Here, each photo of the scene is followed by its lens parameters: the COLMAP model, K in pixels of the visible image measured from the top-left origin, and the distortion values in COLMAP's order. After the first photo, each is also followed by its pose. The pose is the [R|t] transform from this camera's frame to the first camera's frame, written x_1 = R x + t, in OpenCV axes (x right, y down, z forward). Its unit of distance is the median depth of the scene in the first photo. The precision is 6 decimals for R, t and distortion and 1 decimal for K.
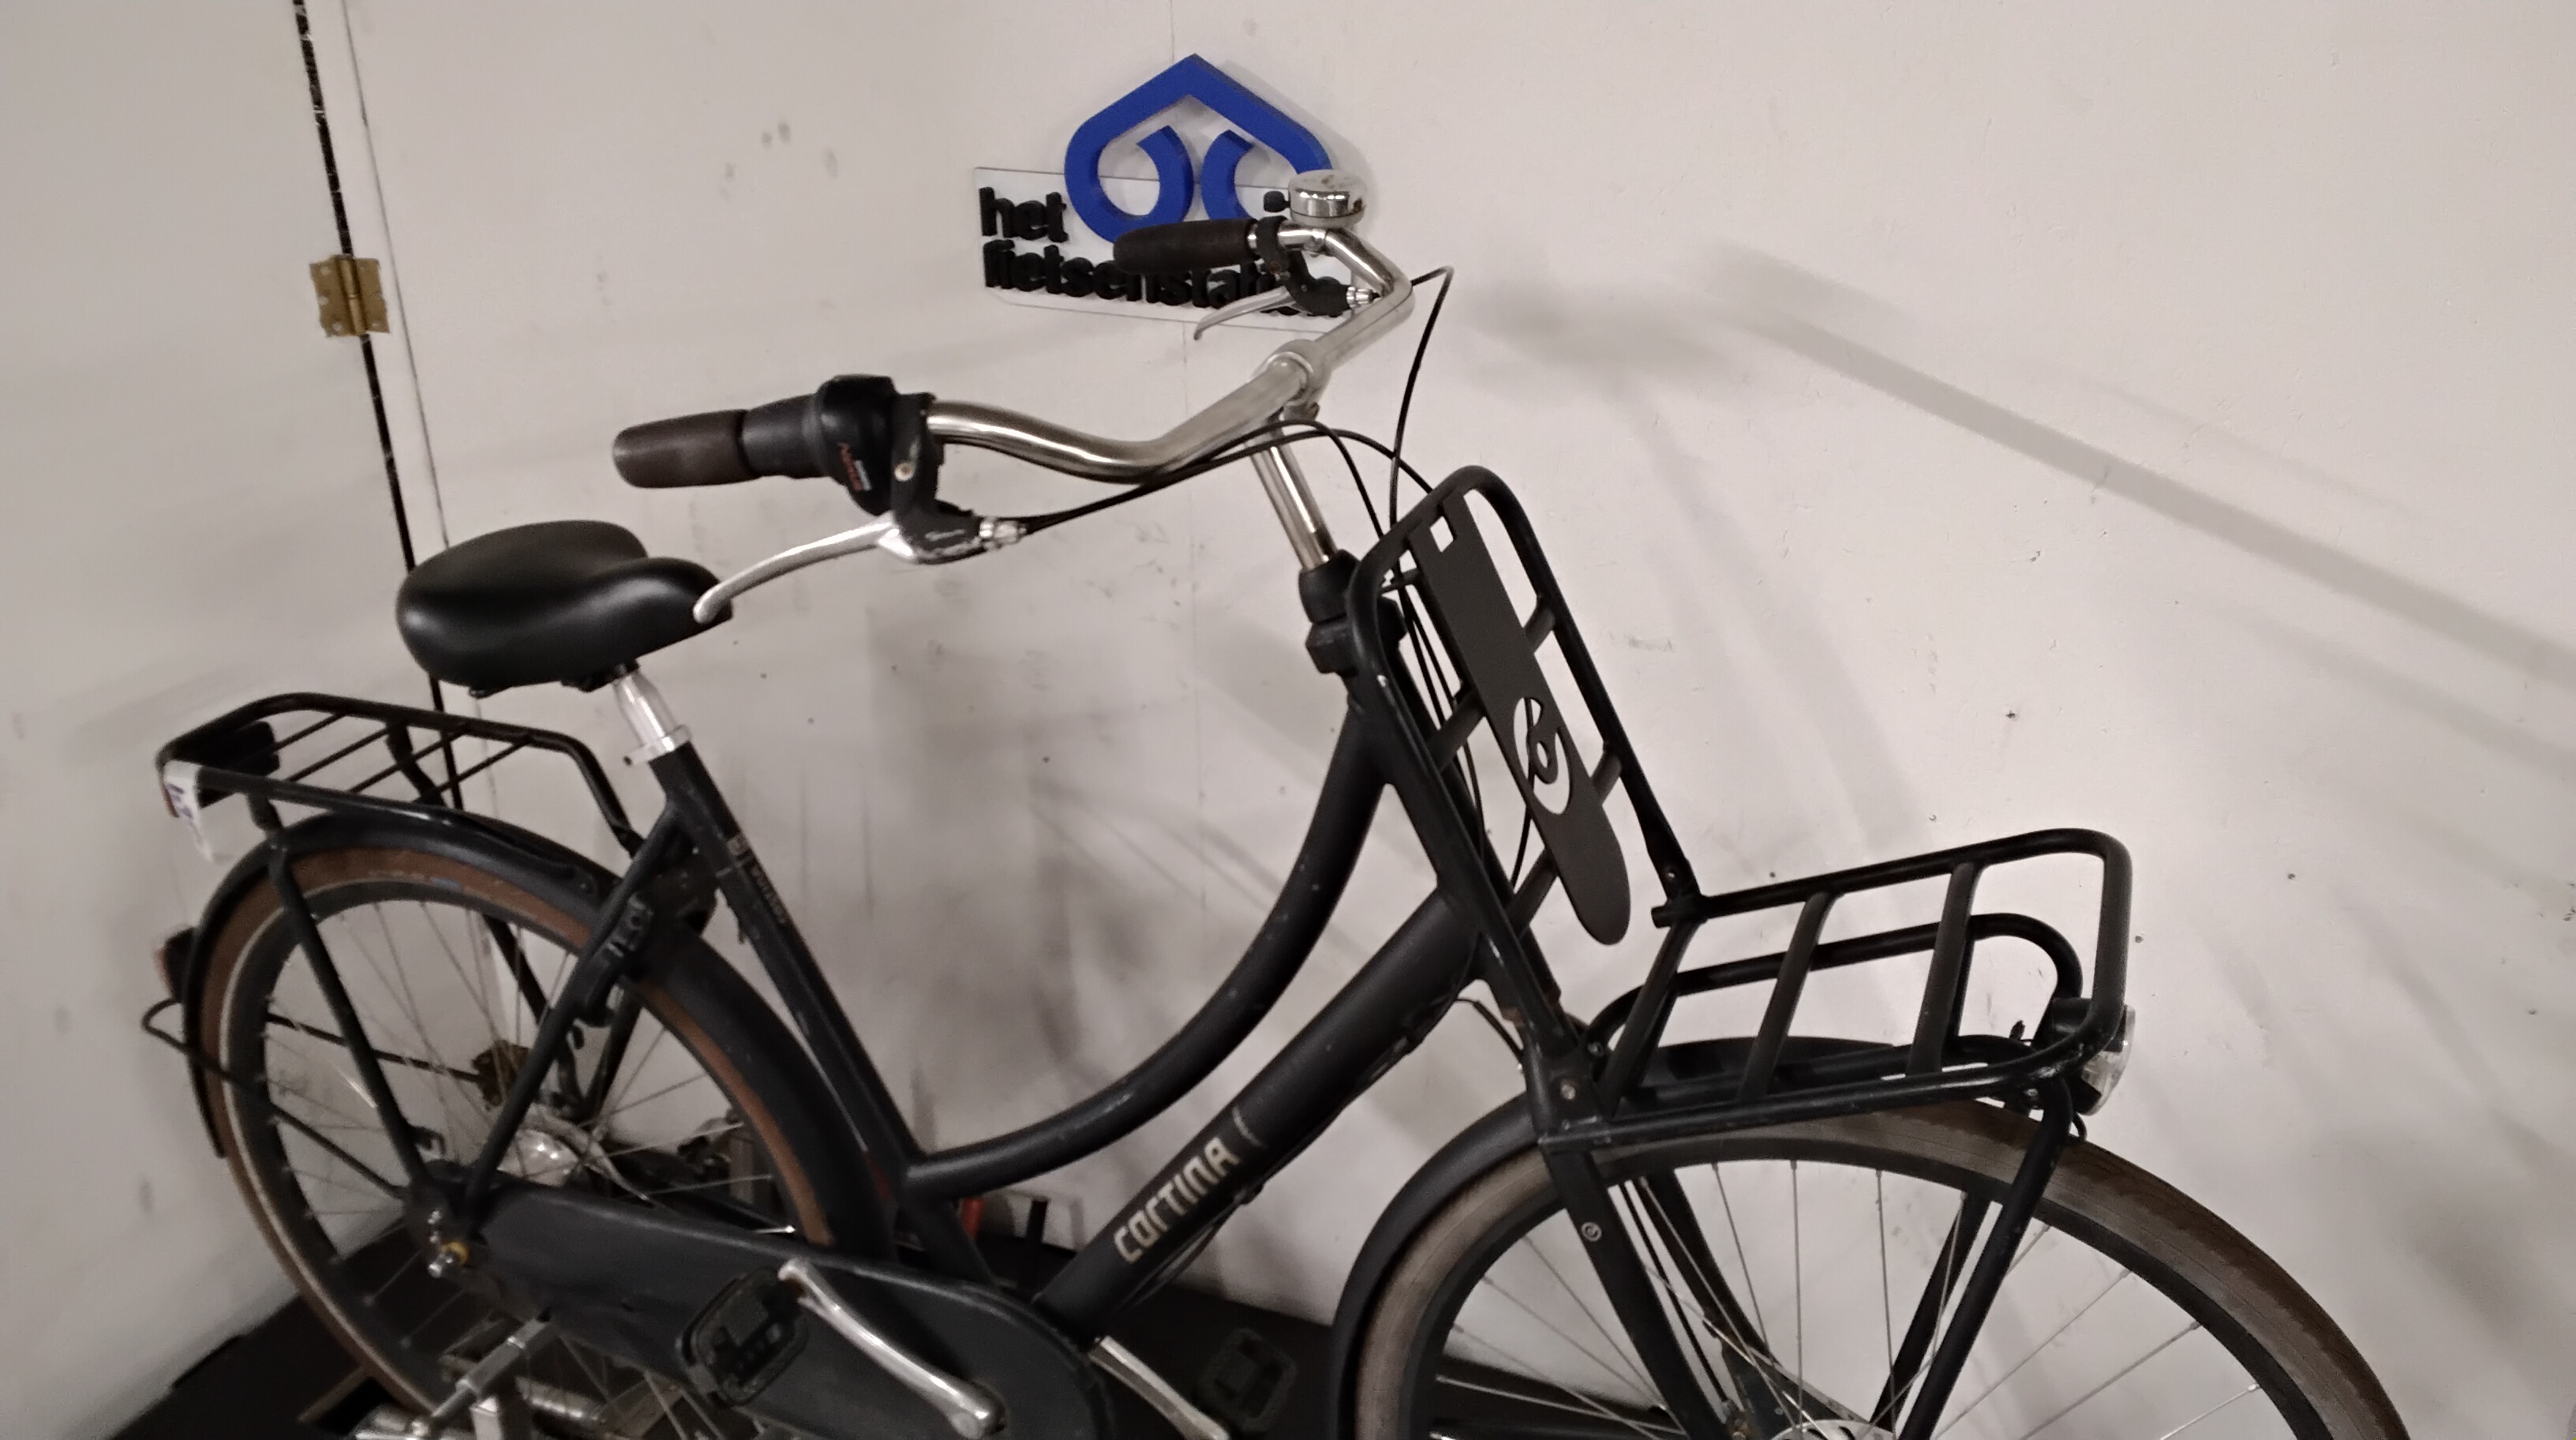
lens RADIAL K [[2044.5, 0, 1288.0], [0, 2044.5, 720.0], [0, 0, 1]] dist [0.092788, -0.144024]
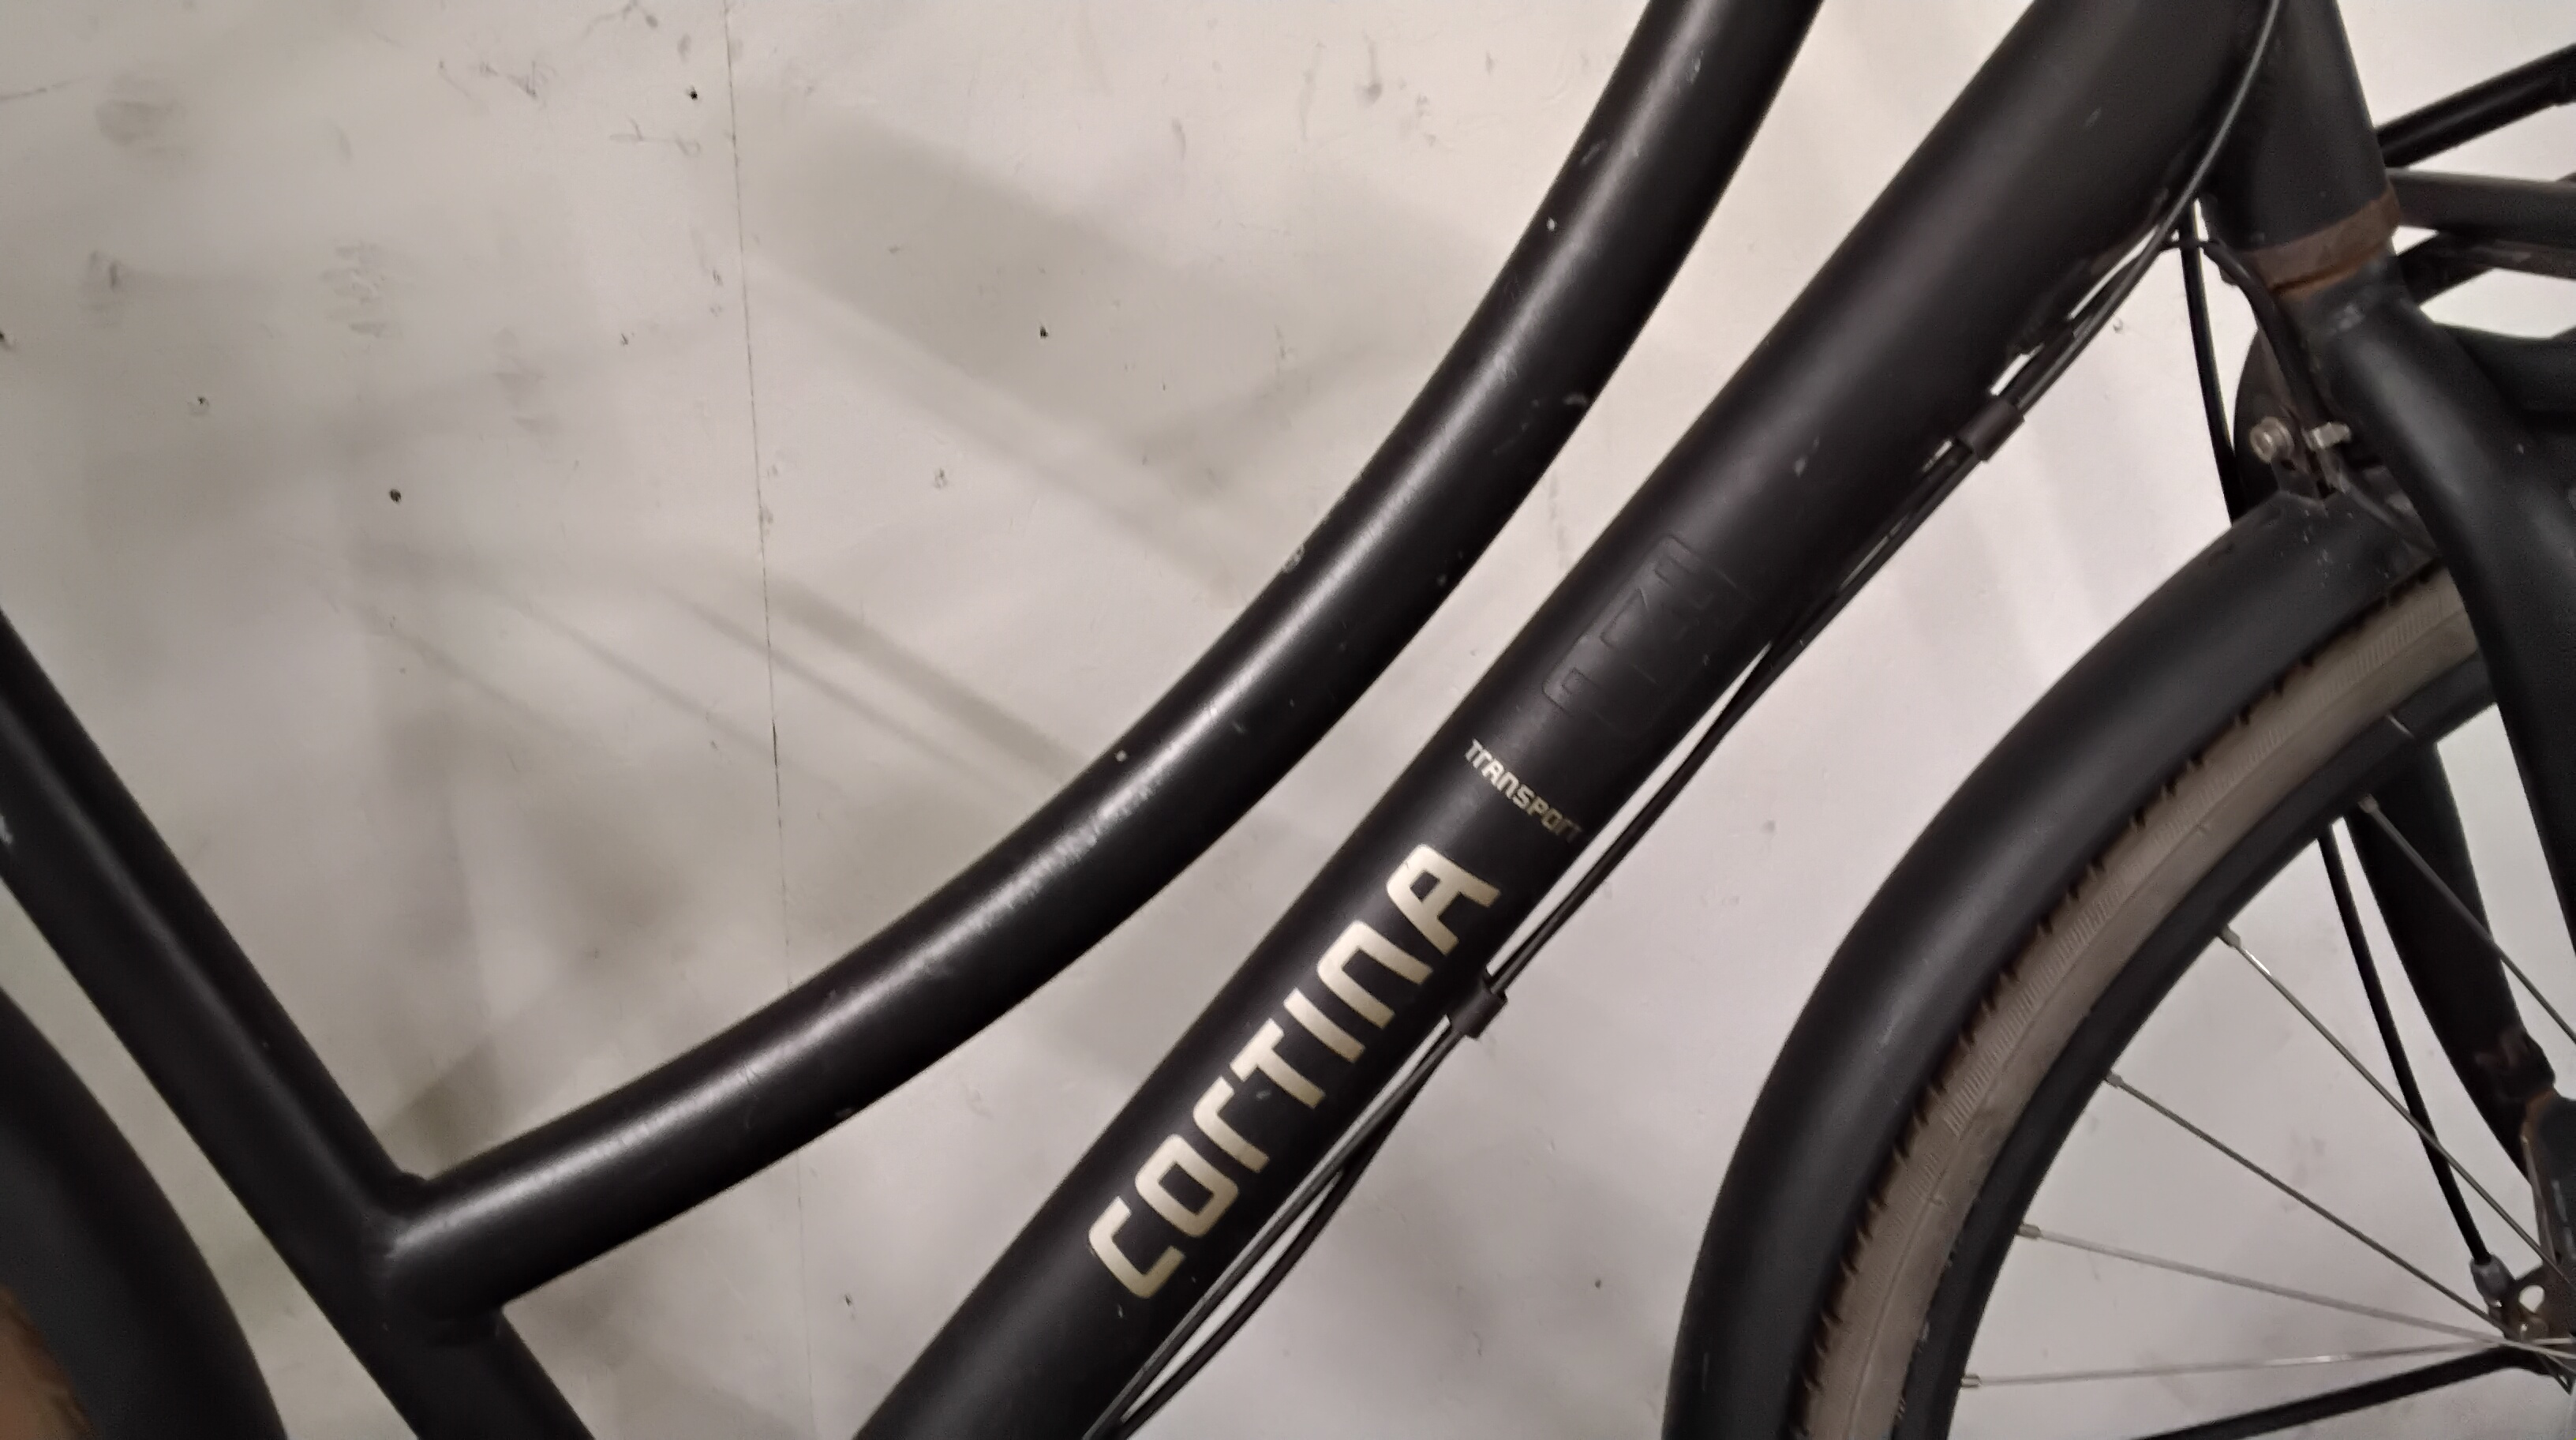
lens RADIAL K [[2064.6, 0, 1288.0], [0, 2064.6, 720.0], [0, 0, 1]] dist [0.133019, -0.215329]
pose [[0.891492, -0.100734, 0.441695, -0.208406], [0.159625, 0.982286, -0.098157, 0.206167], [-0.423983, 0.158012, 0.891780, 0.653141]]
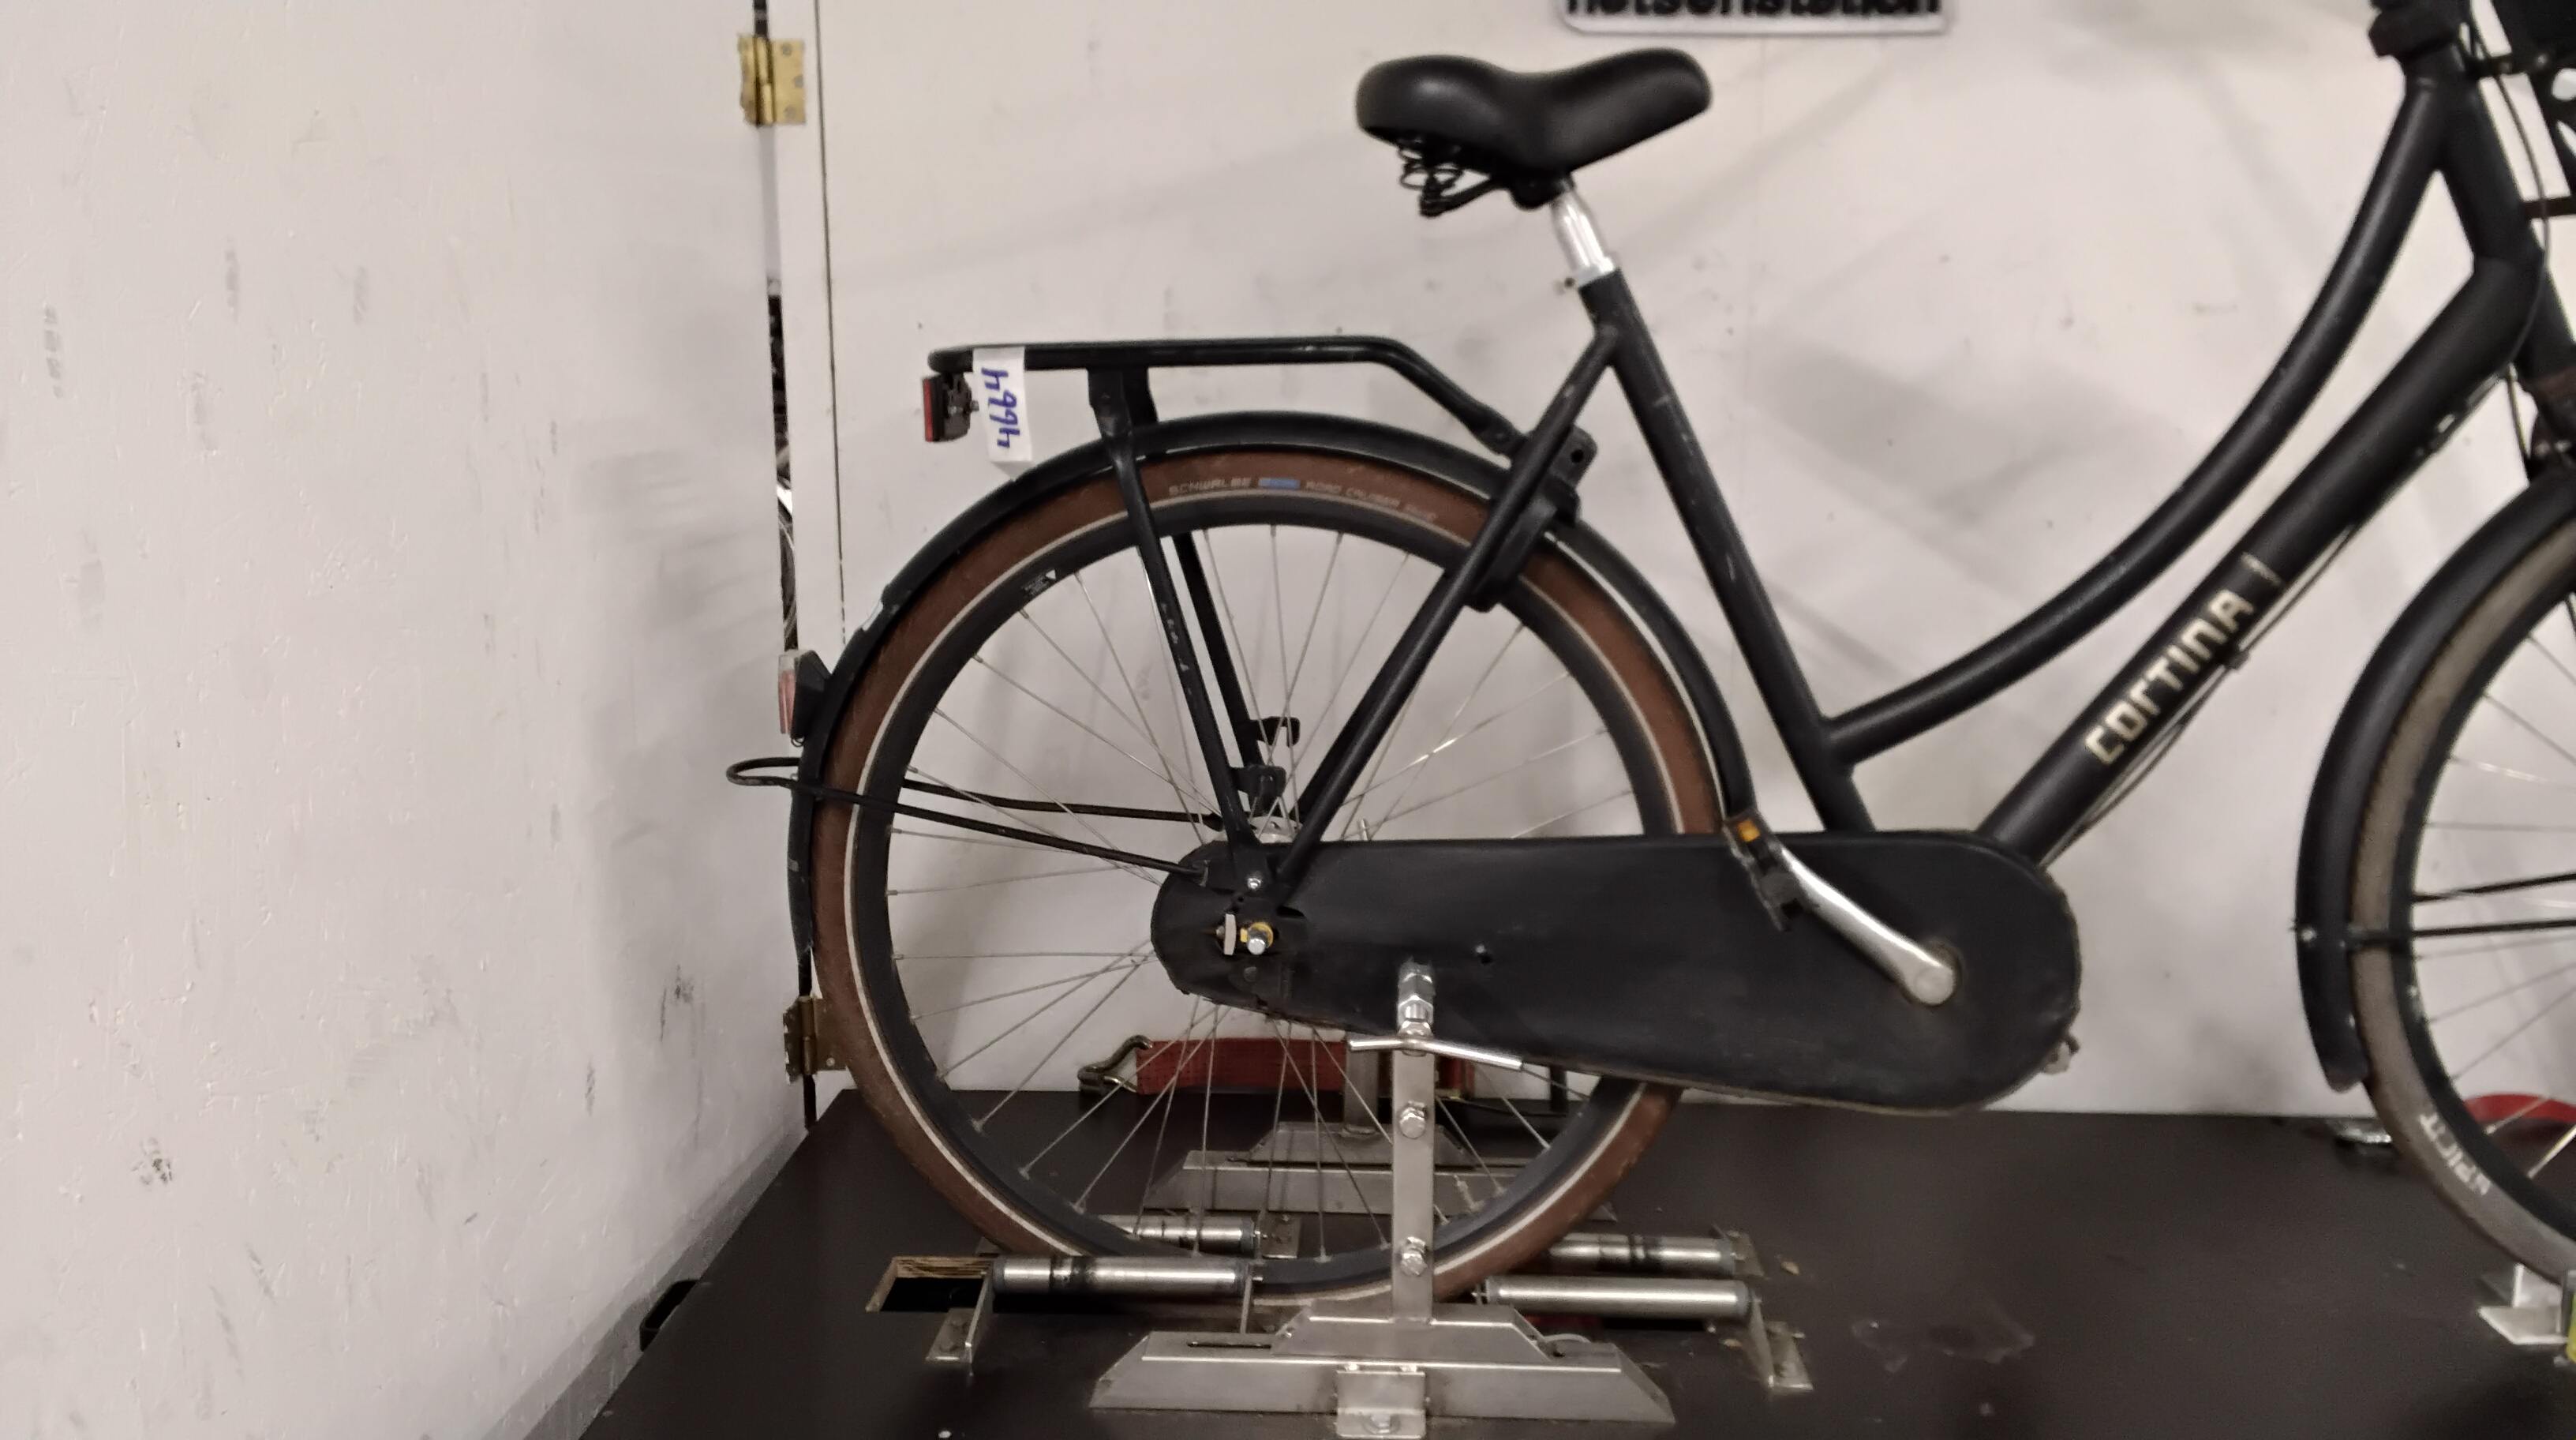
lens RADIAL K [[2064.6, 0, 1288.0], [0, 2064.6, 720.0], [0, 0, 1]] dist [0.133019, -0.215329]
pose [[0.940114, -0.044270, 0.337974, -0.788903], [0.121703, 0.969770, -0.211504, 0.411614], [-0.318394, 0.239971, 0.917082, 0.206470]]
